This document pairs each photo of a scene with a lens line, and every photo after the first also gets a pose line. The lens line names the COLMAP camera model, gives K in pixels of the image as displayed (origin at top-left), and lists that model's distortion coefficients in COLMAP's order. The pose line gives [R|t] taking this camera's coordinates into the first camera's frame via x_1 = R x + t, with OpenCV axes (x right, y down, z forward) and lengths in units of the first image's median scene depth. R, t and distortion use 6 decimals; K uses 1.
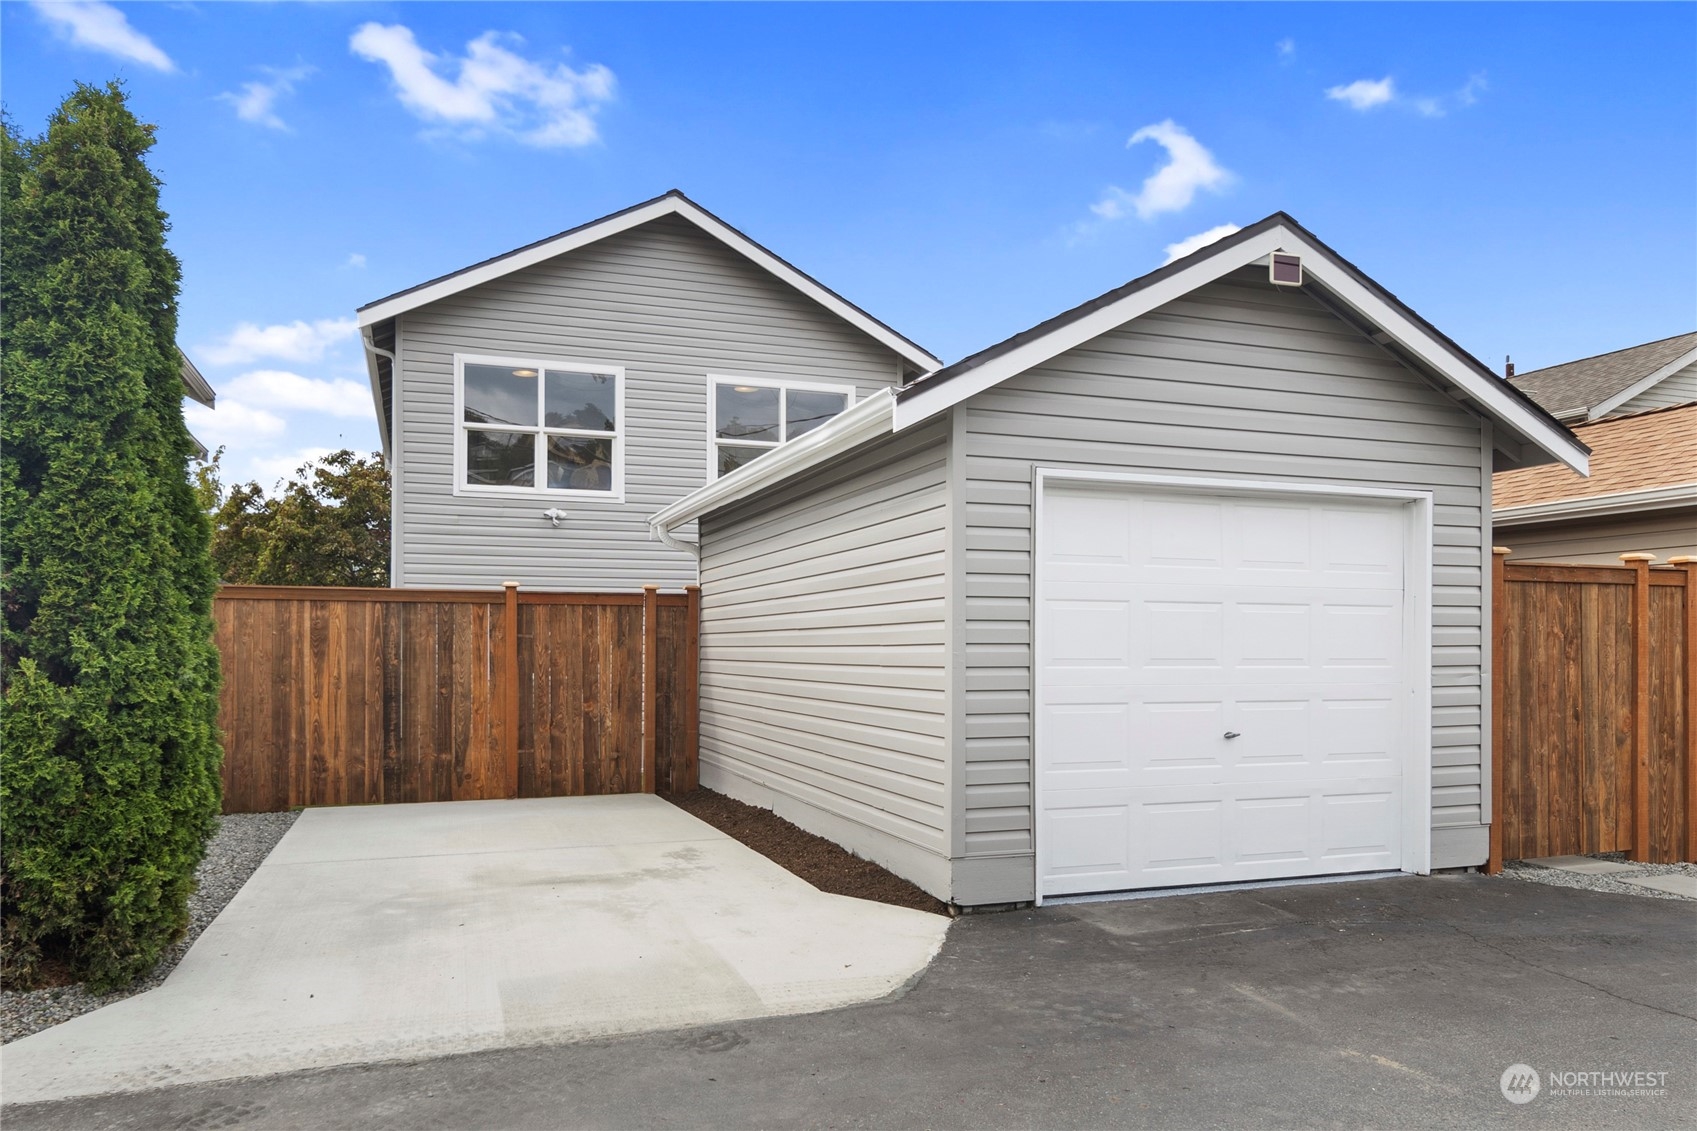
lens RADIAL K [[1199.1, 0, 848.5], [0, 1199.1, 565.5], [0, 0, 1]] dist [0.002575, 0.002908]
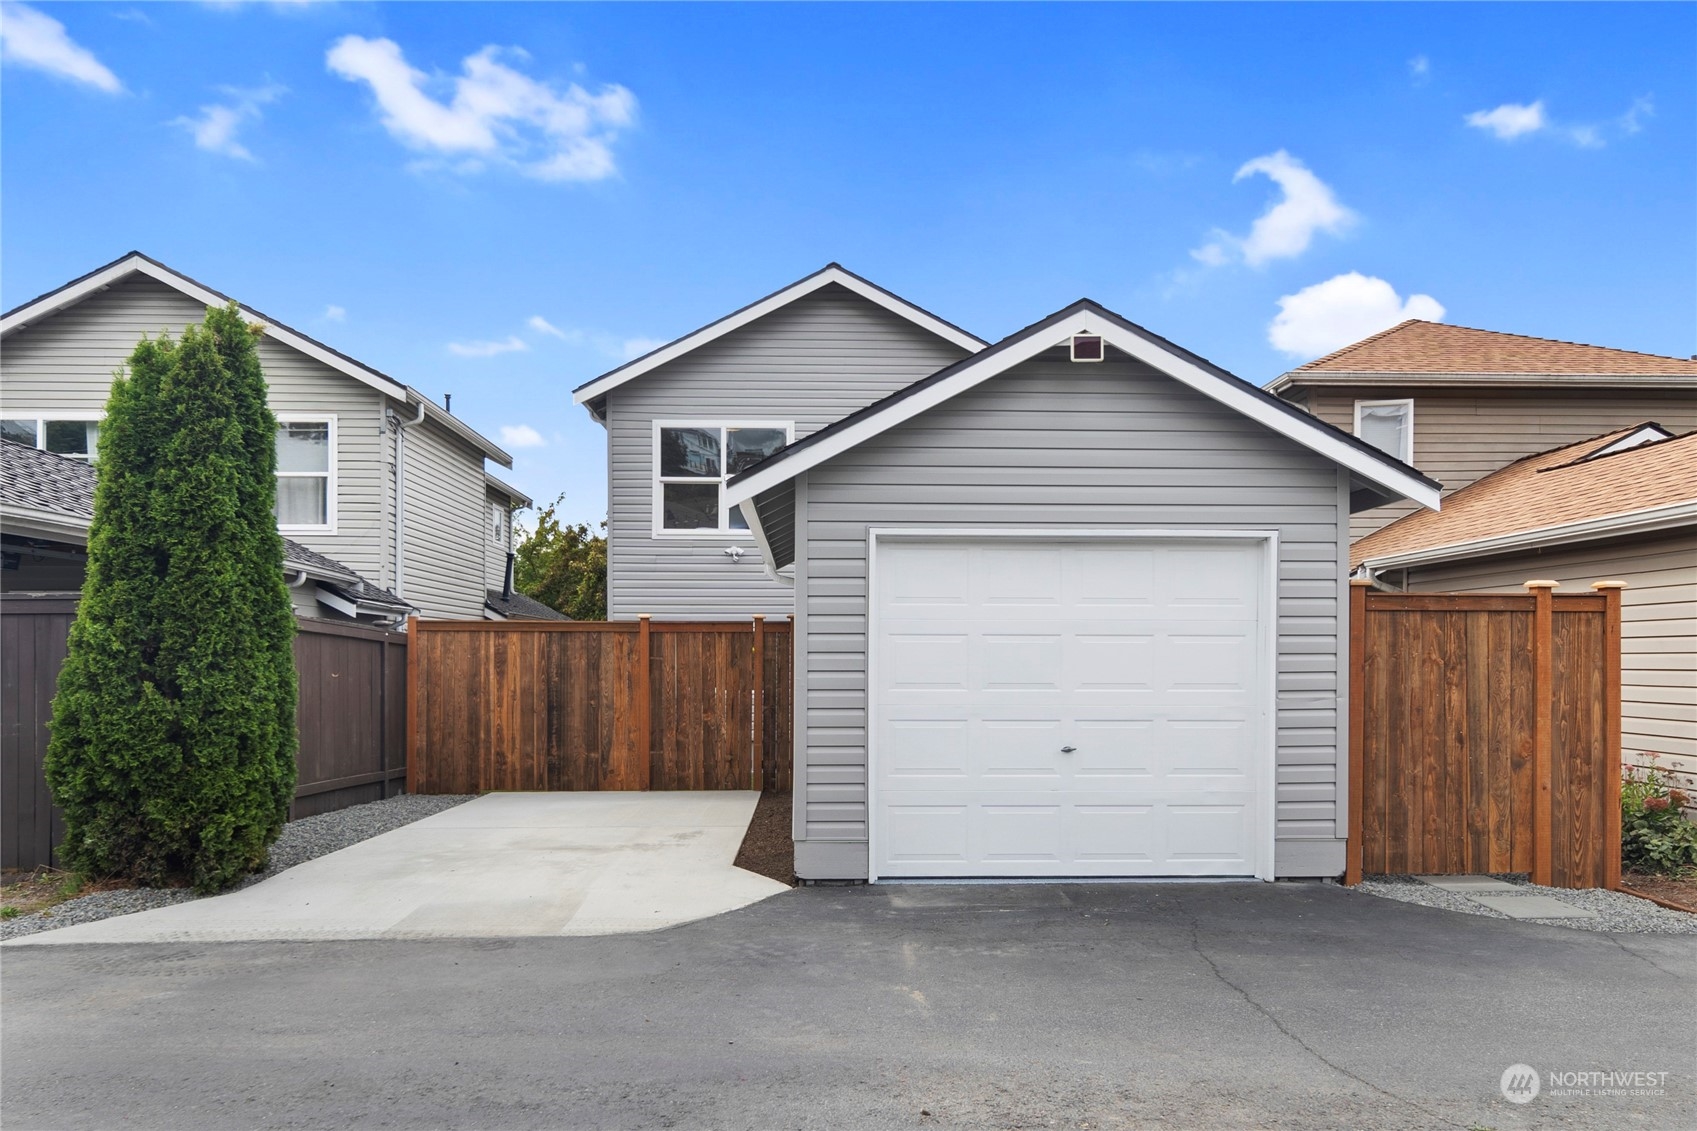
lens RADIAL K [[1199.1, 0, 848.5], [0, 1199.1, 565.5], [0, 0, 1]] dist [0.002575, 0.002908]
pose [[0.950816, -0.024584, -0.308779, 0.437380], [0.021703, 0.999683, -0.012760, -0.023562], [0.308995, 0.005431, 0.951048, -0.152970]]
